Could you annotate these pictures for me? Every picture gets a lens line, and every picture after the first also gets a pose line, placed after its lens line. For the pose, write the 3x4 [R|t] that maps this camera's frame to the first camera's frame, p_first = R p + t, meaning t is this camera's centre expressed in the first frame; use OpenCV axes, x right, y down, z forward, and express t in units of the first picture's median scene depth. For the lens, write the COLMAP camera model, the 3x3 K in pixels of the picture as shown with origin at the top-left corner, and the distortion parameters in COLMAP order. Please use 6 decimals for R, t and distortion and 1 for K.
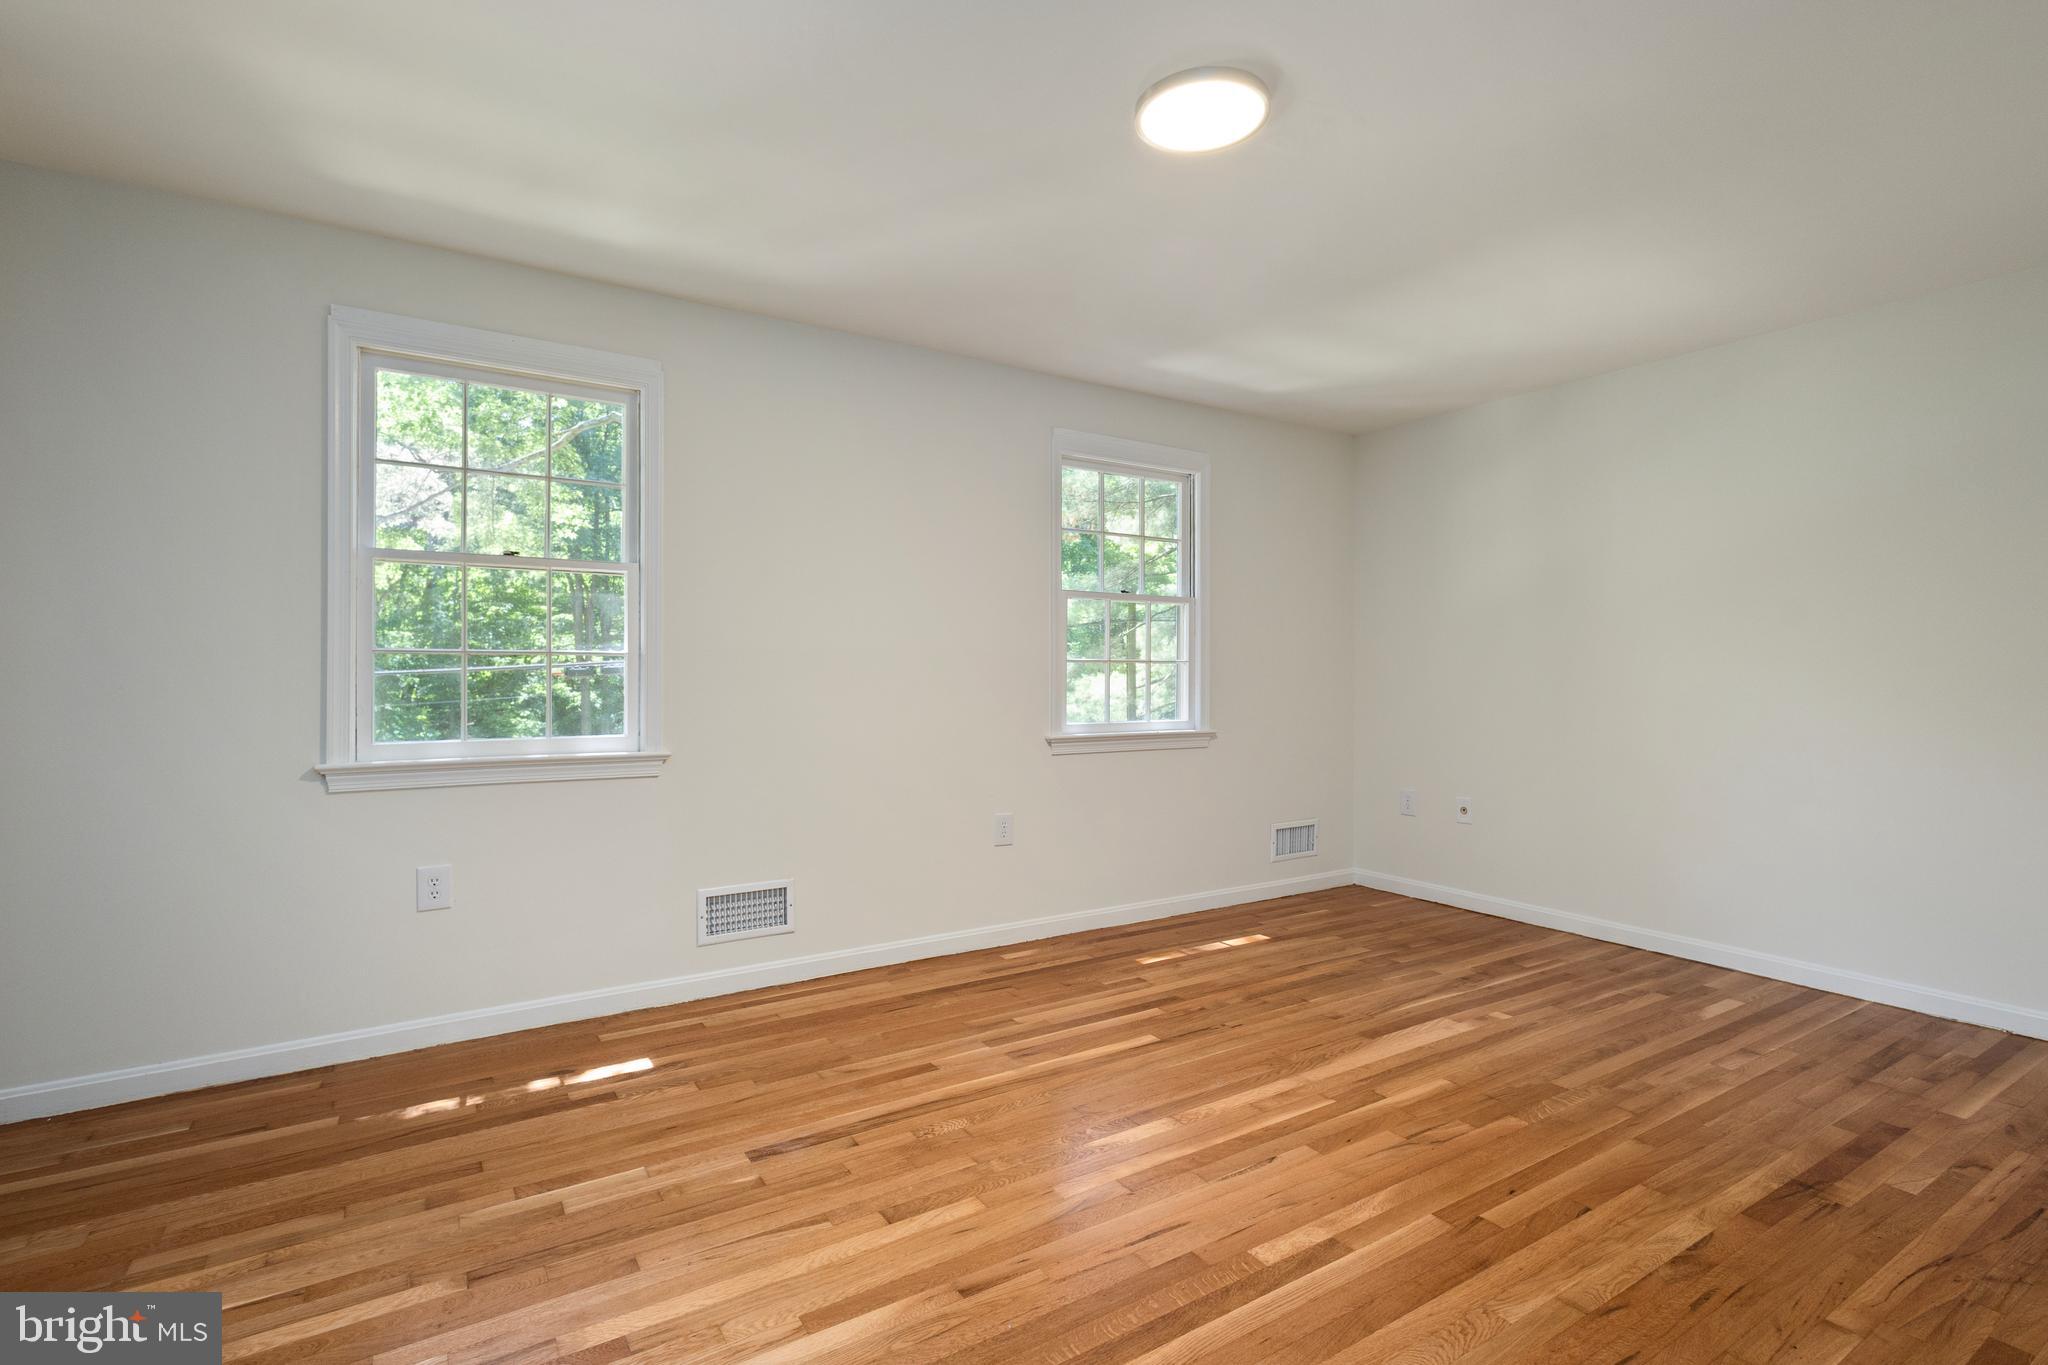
lens RADIAL K [[942.8, 0, 1008.5], [0, 942.8, 683.8], [0, 0, 1]] dist [0.009082, -0.002168]
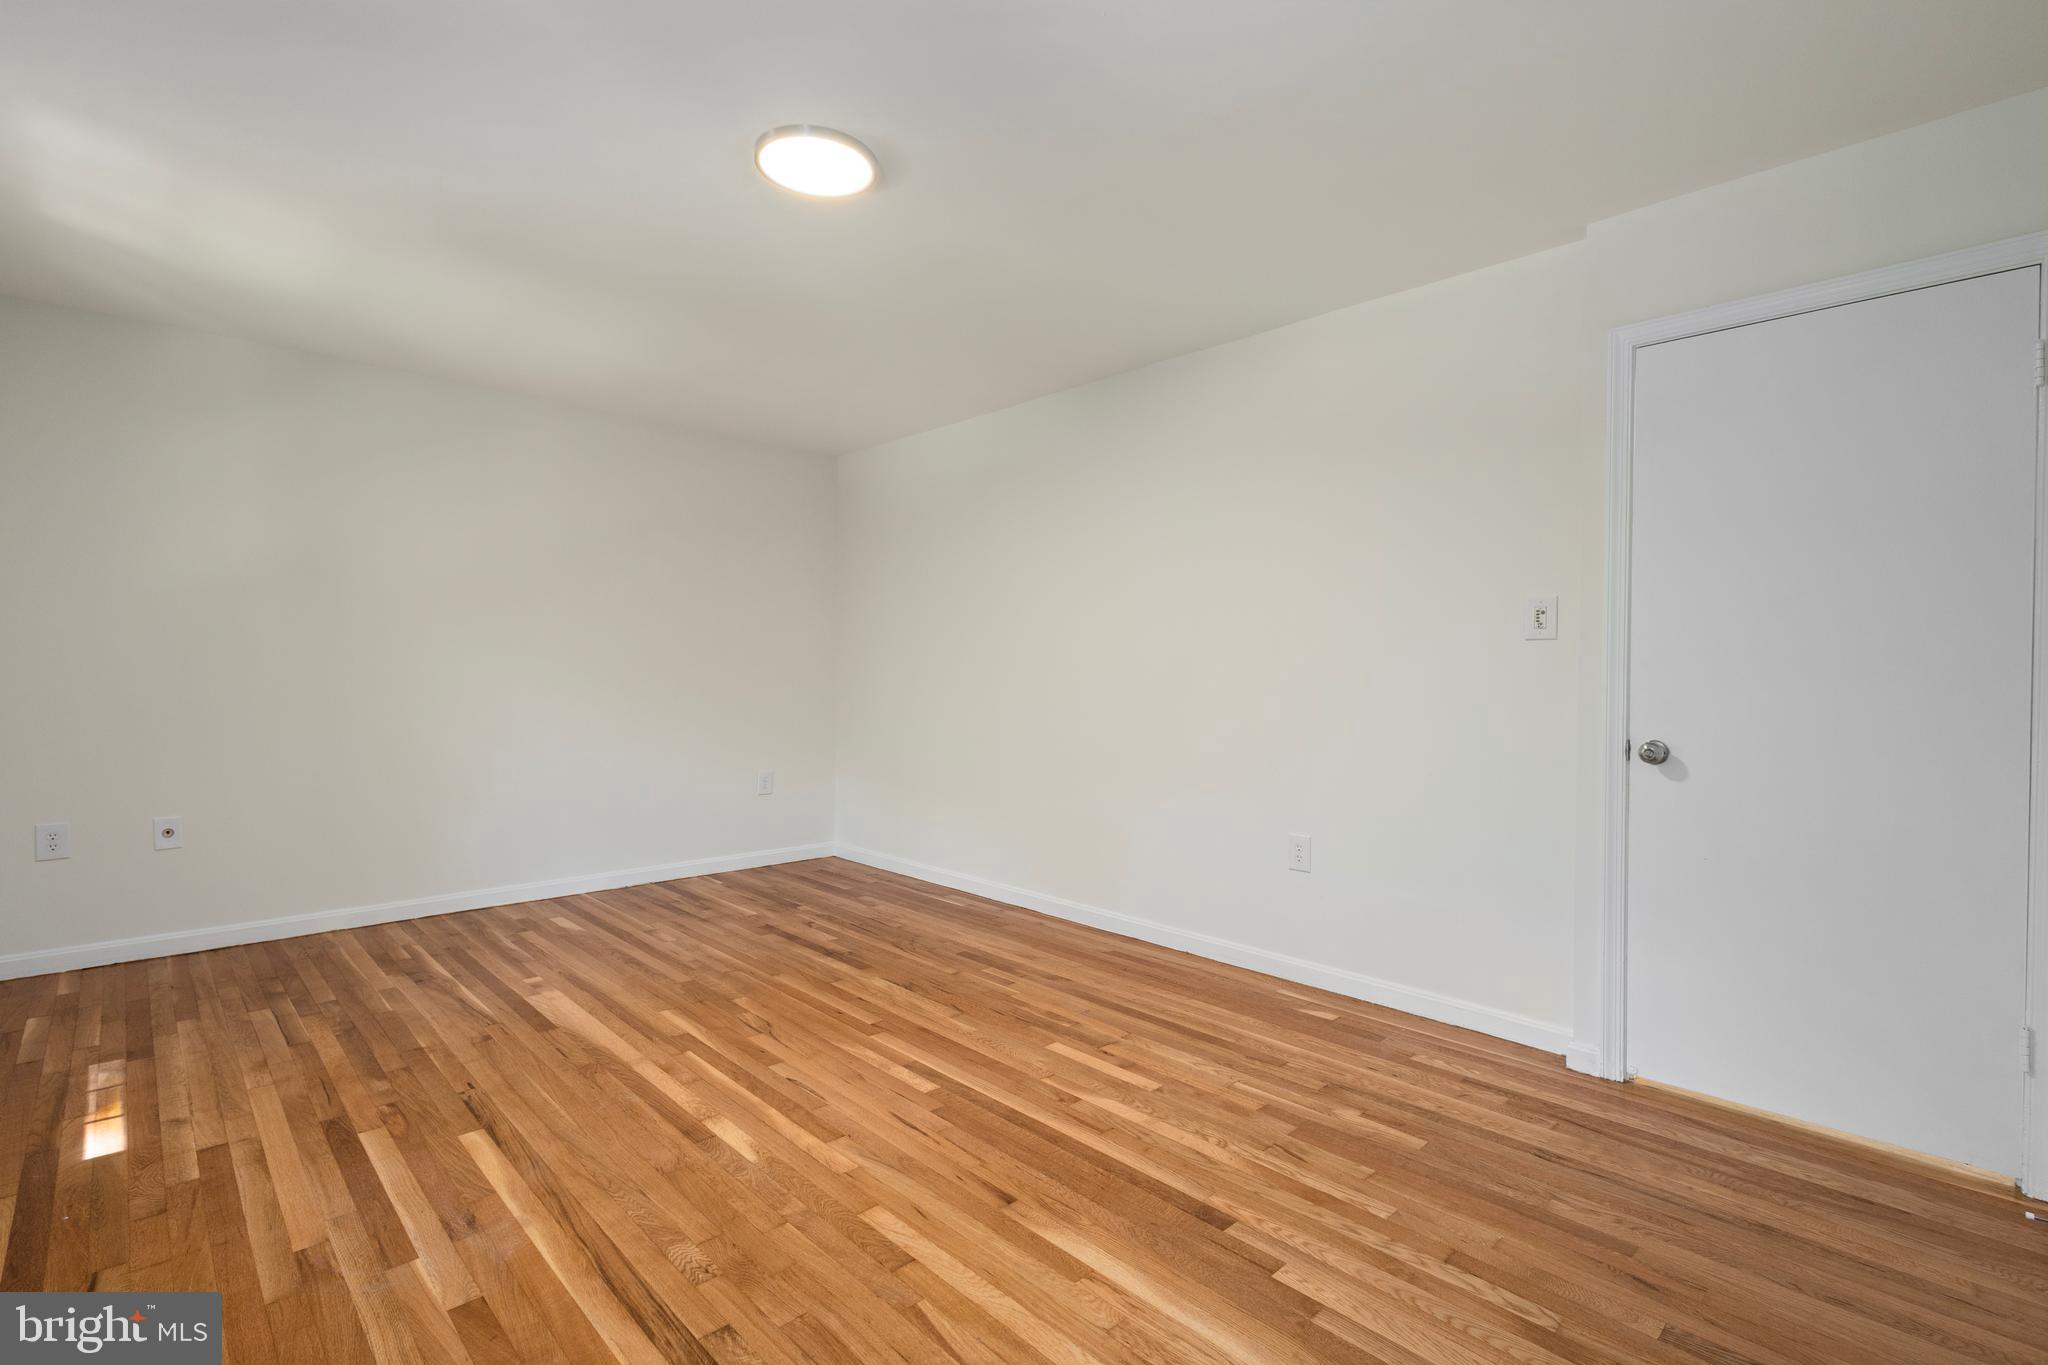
lens RADIAL K [[942.8, 0, 1036.5], [0, 942.8, 678.4], [0, 0, 1]] dist [0.009082, -0.002168]
pose [[-0.208801, -0.011225, 0.977894, -0.796747], [-0.001040, 0.999936, 0.011256, -0.005790], [-0.977958, 0.001333, -0.208800, 0.818130]]
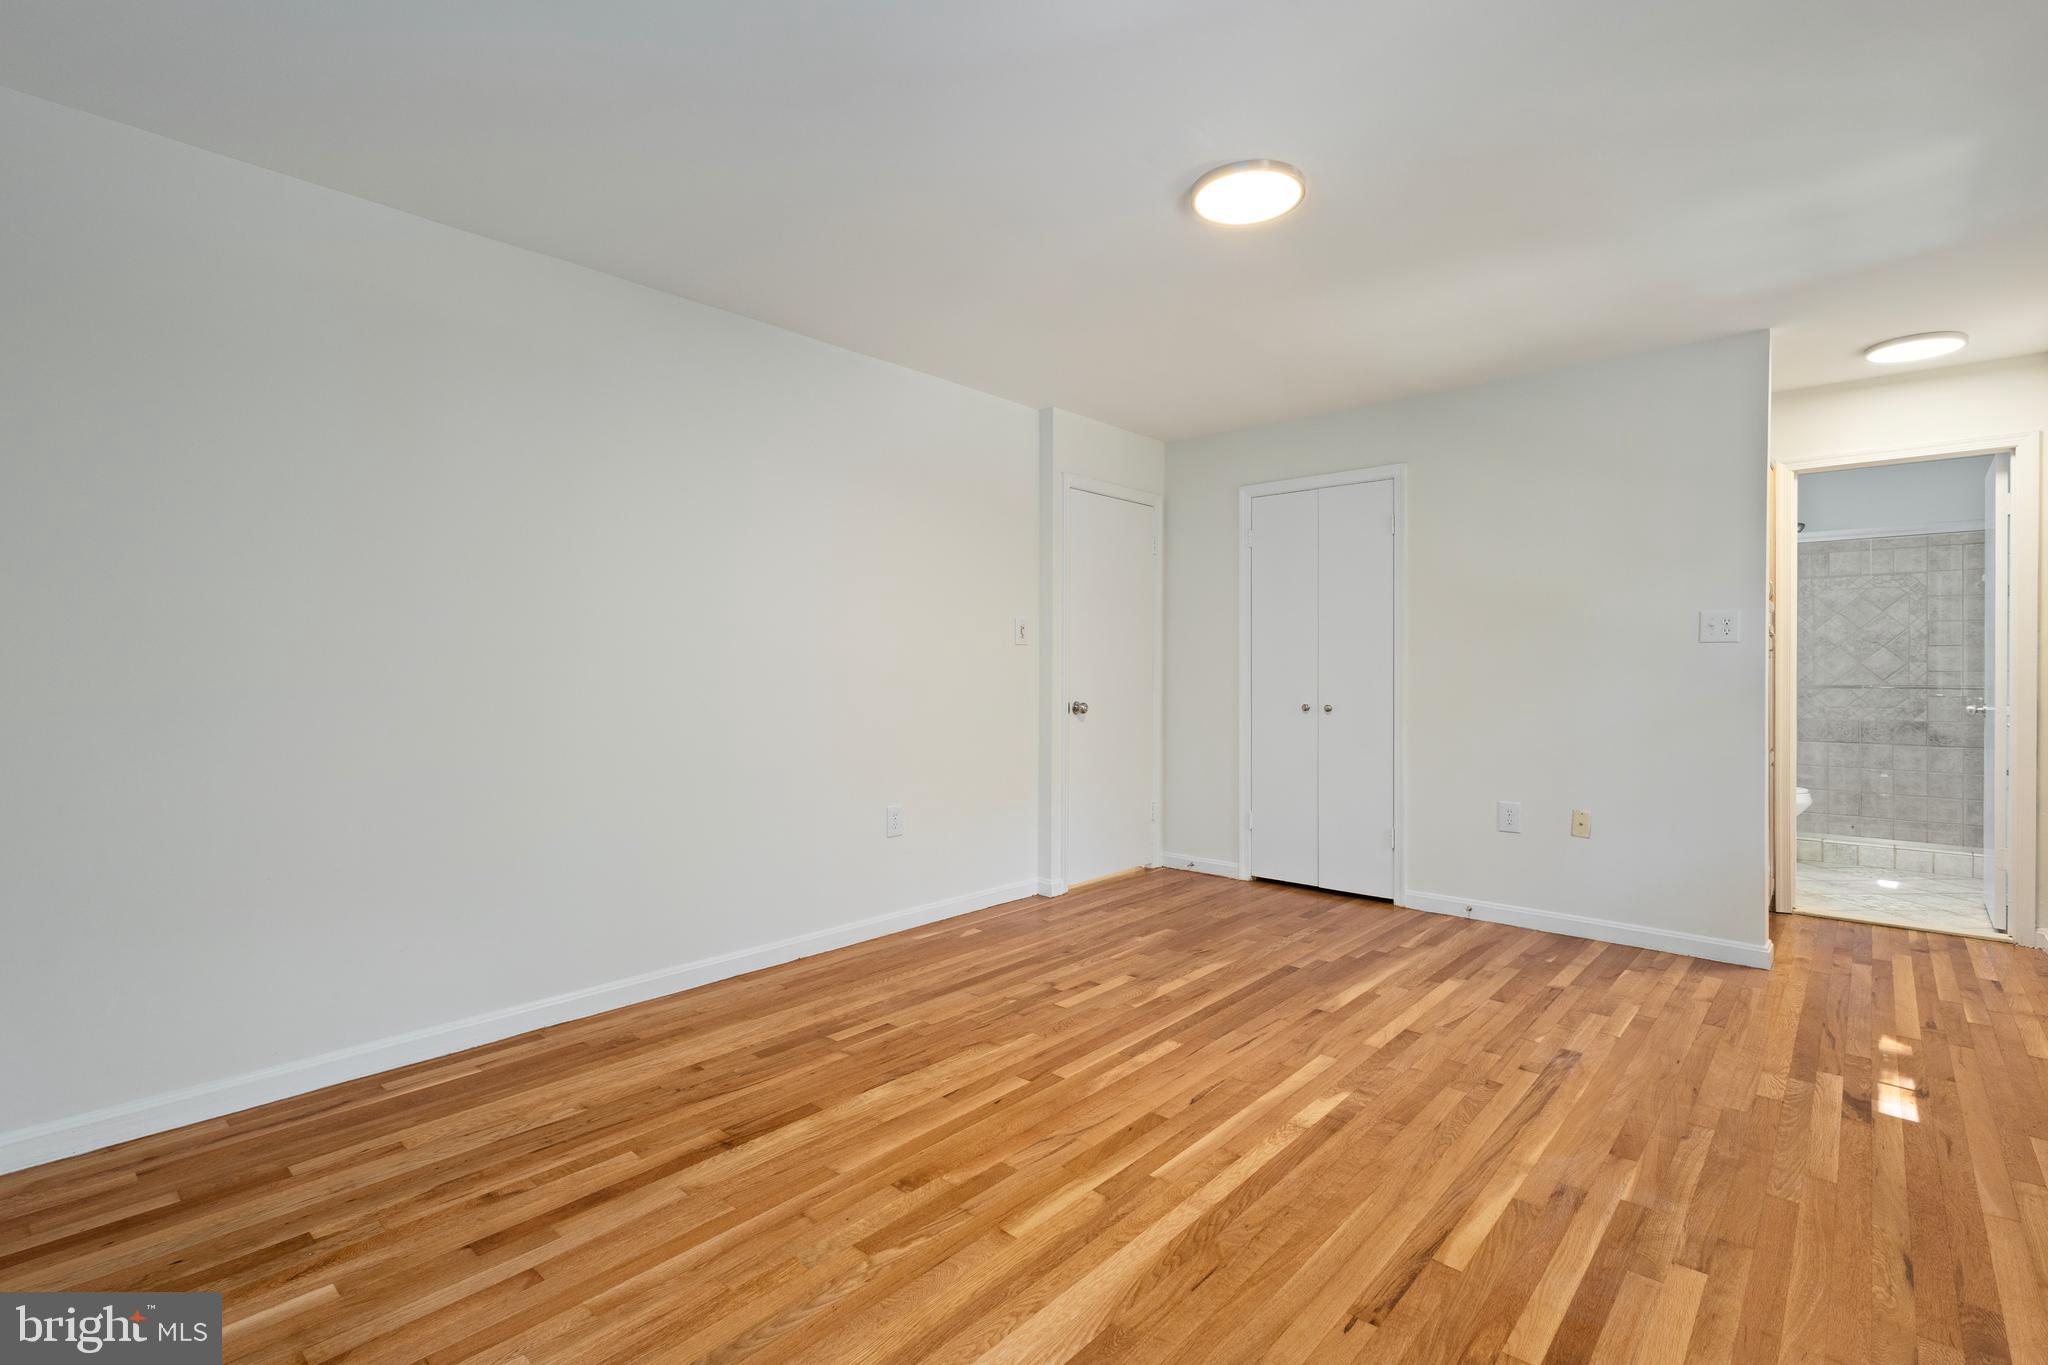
lens RADIAL K [[942.8, 0, 1014.1], [0, 942.8, 666.0], [0, 0, 1]] dist [0.009082, -0.002168]
pose [[-0.962039, -0.004805, -0.272871, 0.678686], [-0.006706, 0.999959, 0.006034, -0.011348], [0.272831, 0.007635, -0.962032, 1.733015]]
